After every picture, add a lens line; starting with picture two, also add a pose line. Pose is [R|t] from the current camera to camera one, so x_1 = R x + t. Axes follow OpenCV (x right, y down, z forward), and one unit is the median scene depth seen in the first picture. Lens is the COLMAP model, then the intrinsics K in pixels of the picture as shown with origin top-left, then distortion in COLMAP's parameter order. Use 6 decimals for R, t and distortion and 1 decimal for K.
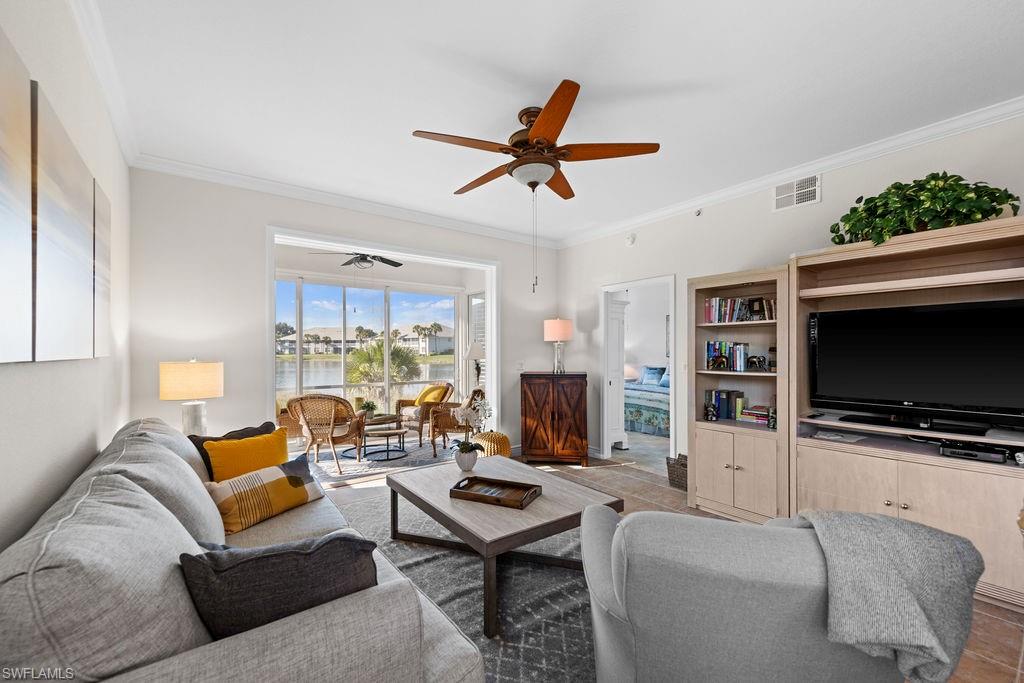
lens RADIAL K [[412.4, 0, 509.8], [0, 412.4, 347.4], [0, 0, 1]] dist [0.010908, -0.000078]
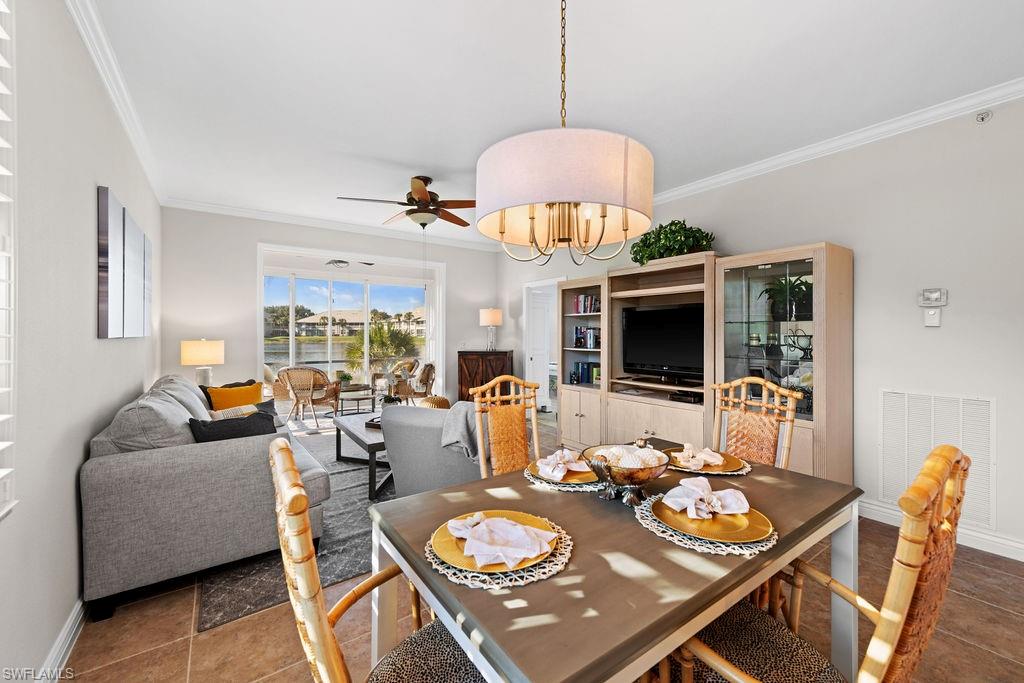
lens RADIAL K [[412.4, 0, 521.3], [0, 412.4, 329.5], [0, 0, 1]] dist [0.010908, -0.000078]
pose [[0.999895, 0.003411, -0.014054, 0.323322], [-0.003433, 0.999993, -0.001512, -0.003198], [0.014049, 0.001560, 0.999900, -0.382958]]
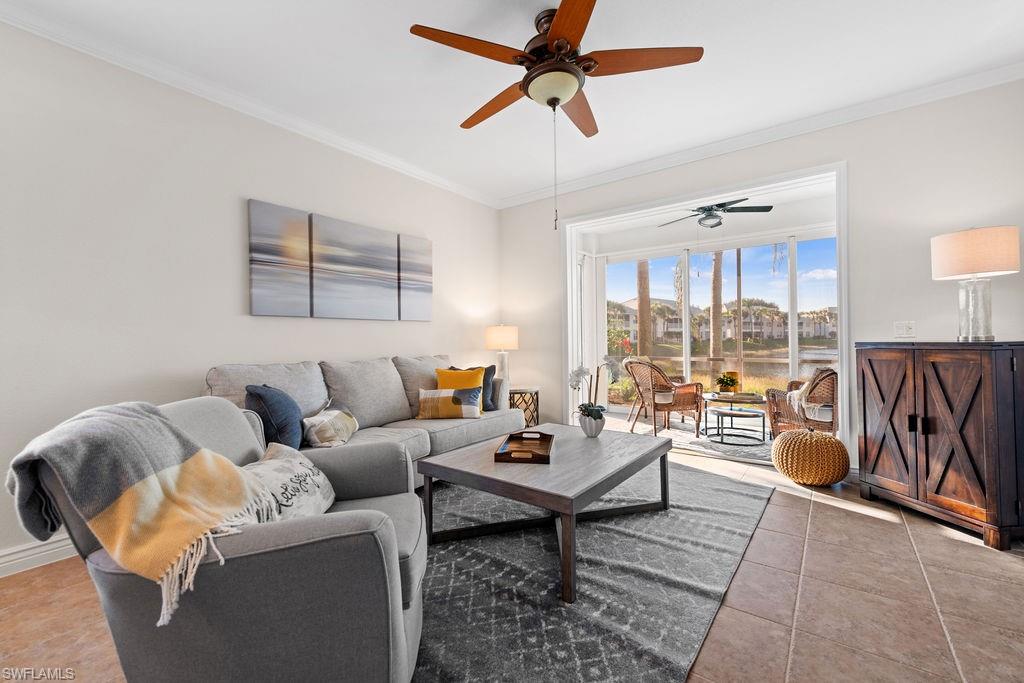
lens RADIAL K [[431.5, 0, 514.5], [0, 431.5, 339.0], [0, 0, 1]] dist [-0.000282, -0.001748]
pose [[0.282101, -0.003132, -0.959380, 0.644103], [0.019507, 0.999807, 0.002472, 0.065032], [0.959186, -0.019412, 0.282107, 0.485020]]
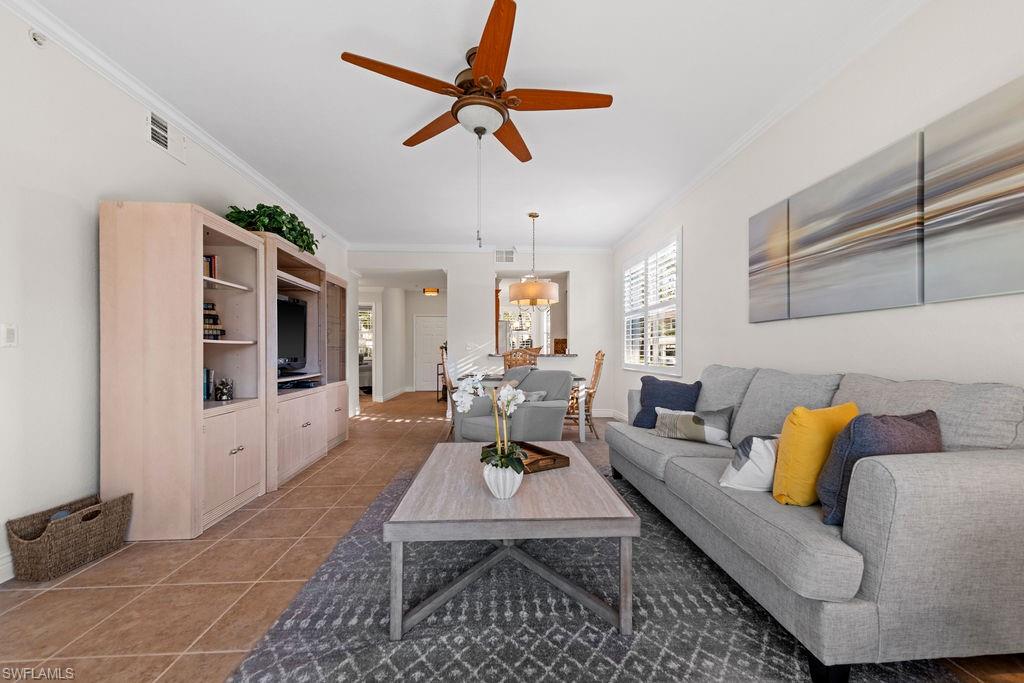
lens RADIAL K [[412.4, 0, 510.2], [0, 412.4, 350.4], [0, 0, 1]] dist [0.010908, -0.000078]
pose [[-0.828215, 0.004978, 0.560389, -0.377032], [0.001332, 0.999975, -0.006915, 0.075803], [-0.560409, -0.004981, -0.828201, 1.259202]]
